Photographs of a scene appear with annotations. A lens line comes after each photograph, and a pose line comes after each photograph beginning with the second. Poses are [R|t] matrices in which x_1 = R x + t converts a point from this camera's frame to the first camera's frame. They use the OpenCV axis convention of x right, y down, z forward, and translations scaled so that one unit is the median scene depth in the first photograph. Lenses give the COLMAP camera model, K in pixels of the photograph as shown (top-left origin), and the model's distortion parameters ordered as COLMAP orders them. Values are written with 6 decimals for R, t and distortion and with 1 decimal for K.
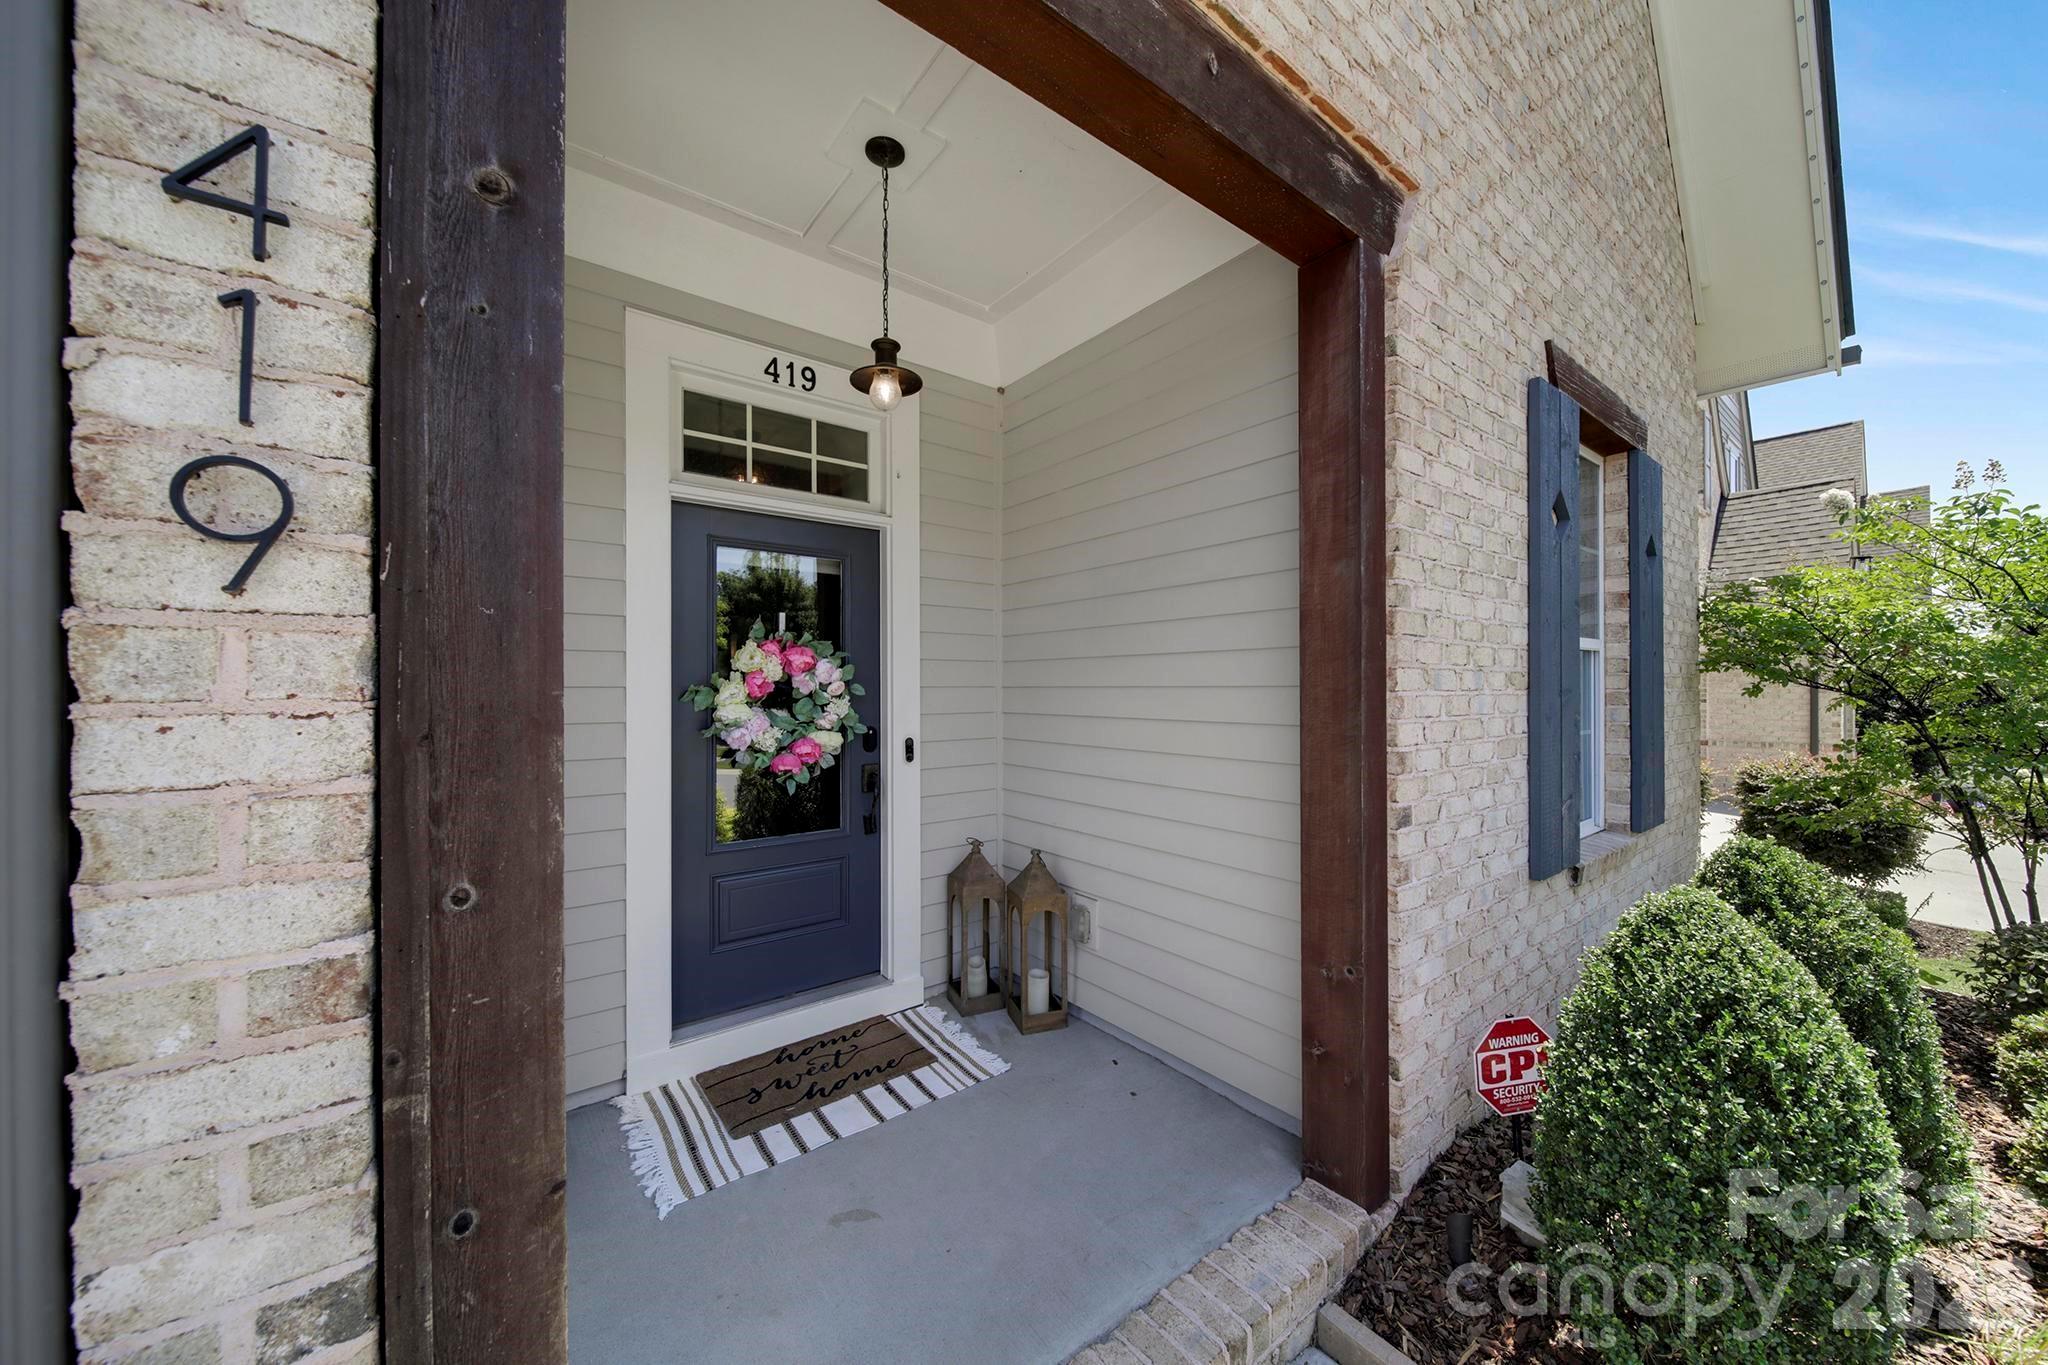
lens RADIAL K [[724.1, 0, 1019.5], [0, 724.1, 668.8], [0, 0, 1]] dist [-0.003463, -0.000174]
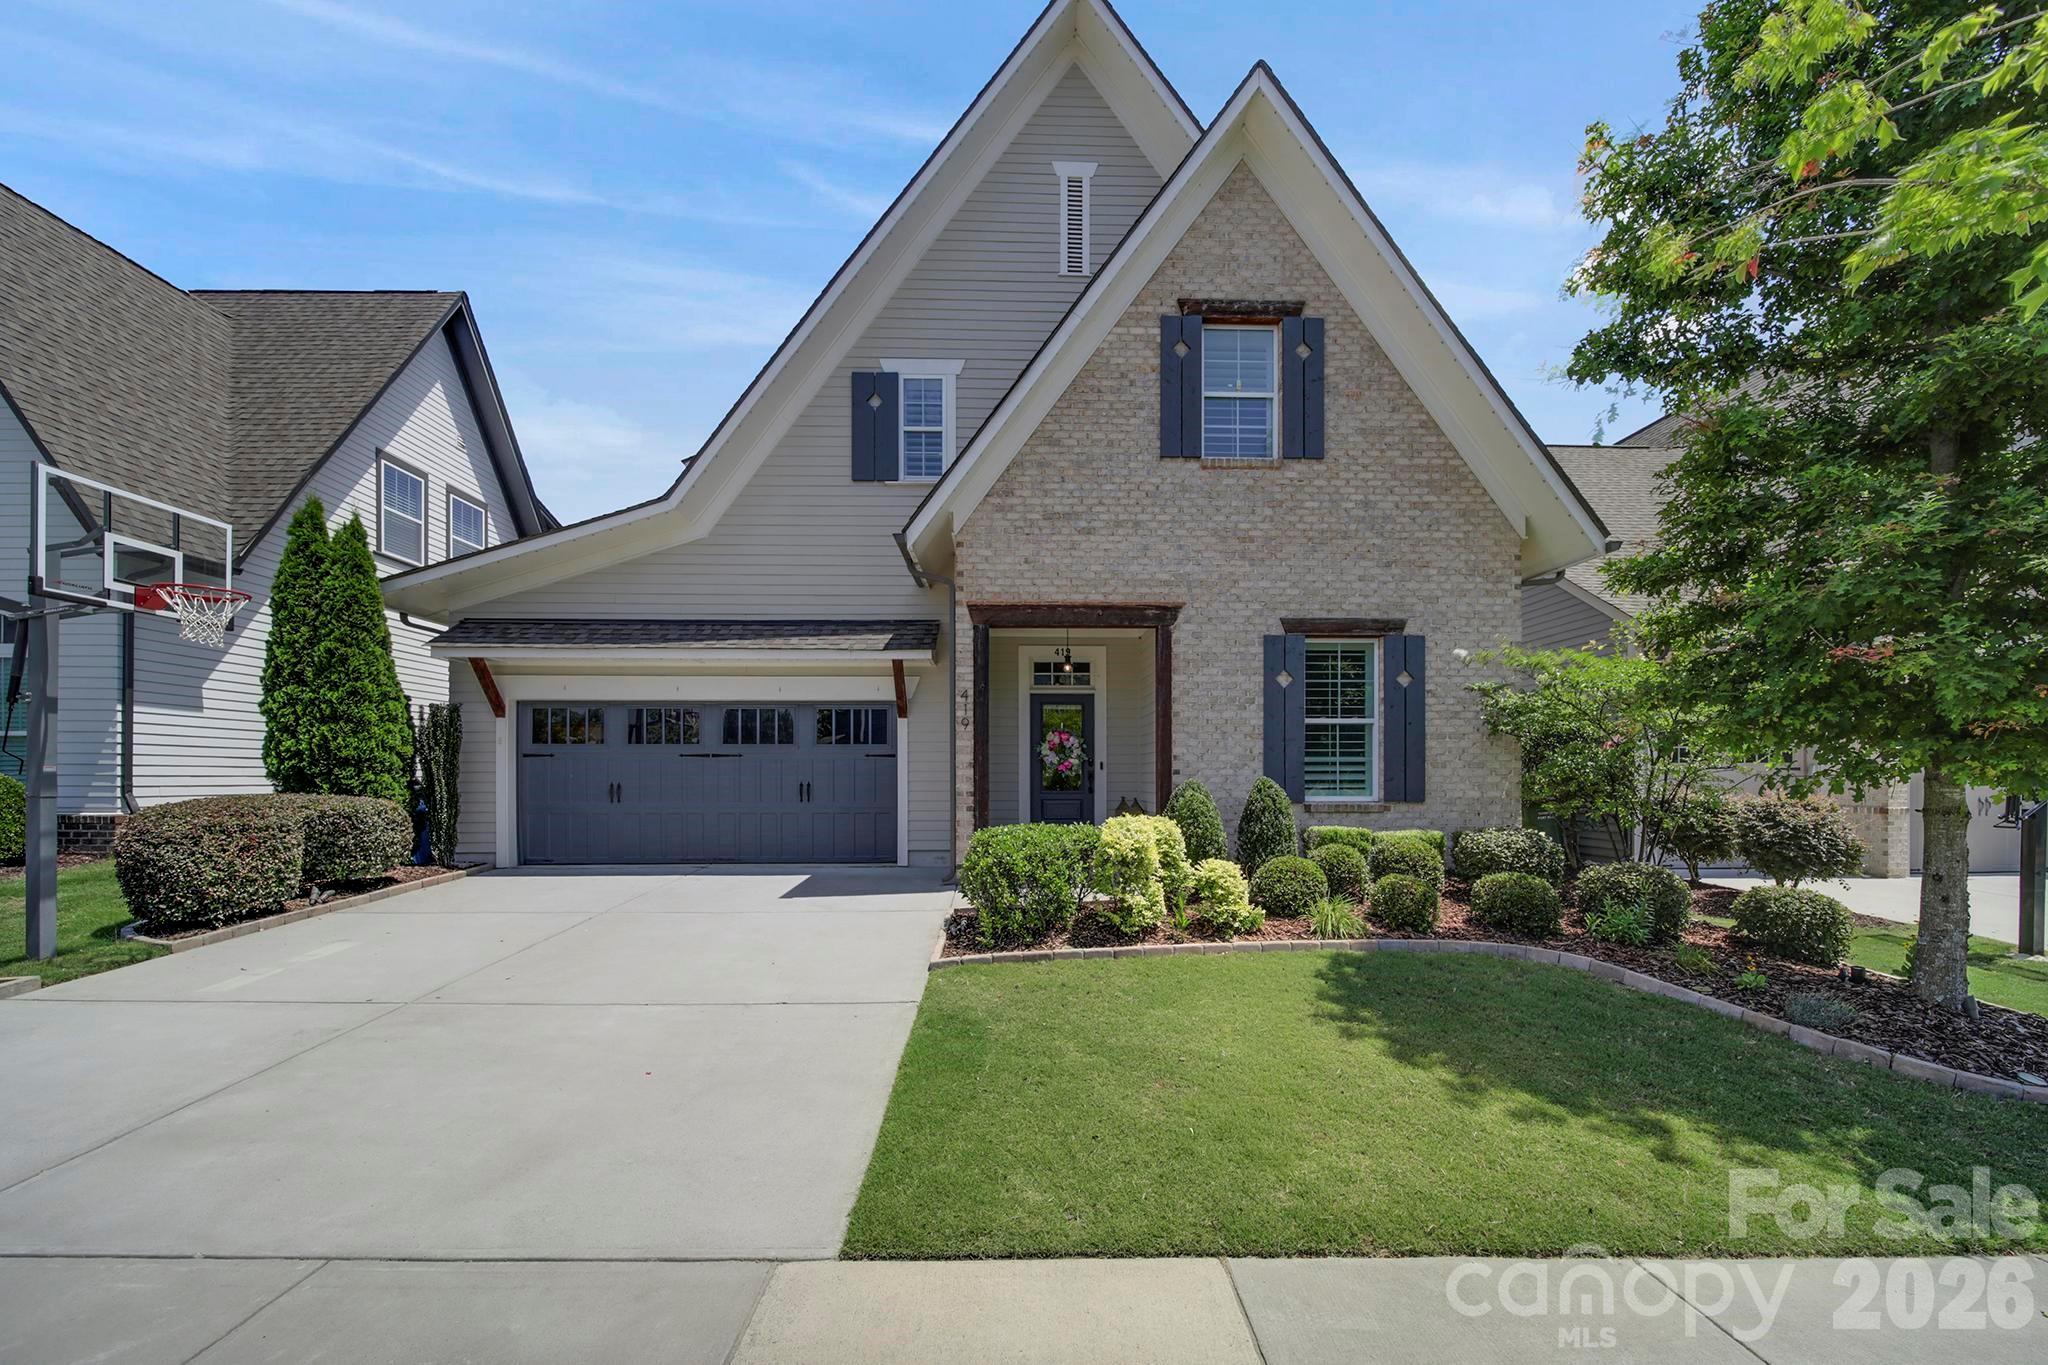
lens RADIAL K [[724.1, 0, 1019.5], [0, 724.1, 668.8], [0, 0, 1]] dist [-0.003463, -0.000174]
pose [[0.801210, -0.085394, -0.592259, 1.579479], [0.012721, 0.991972, -0.125816, 0.095340], [0.598248, 0.093271, 0.795864, -1.876627]]
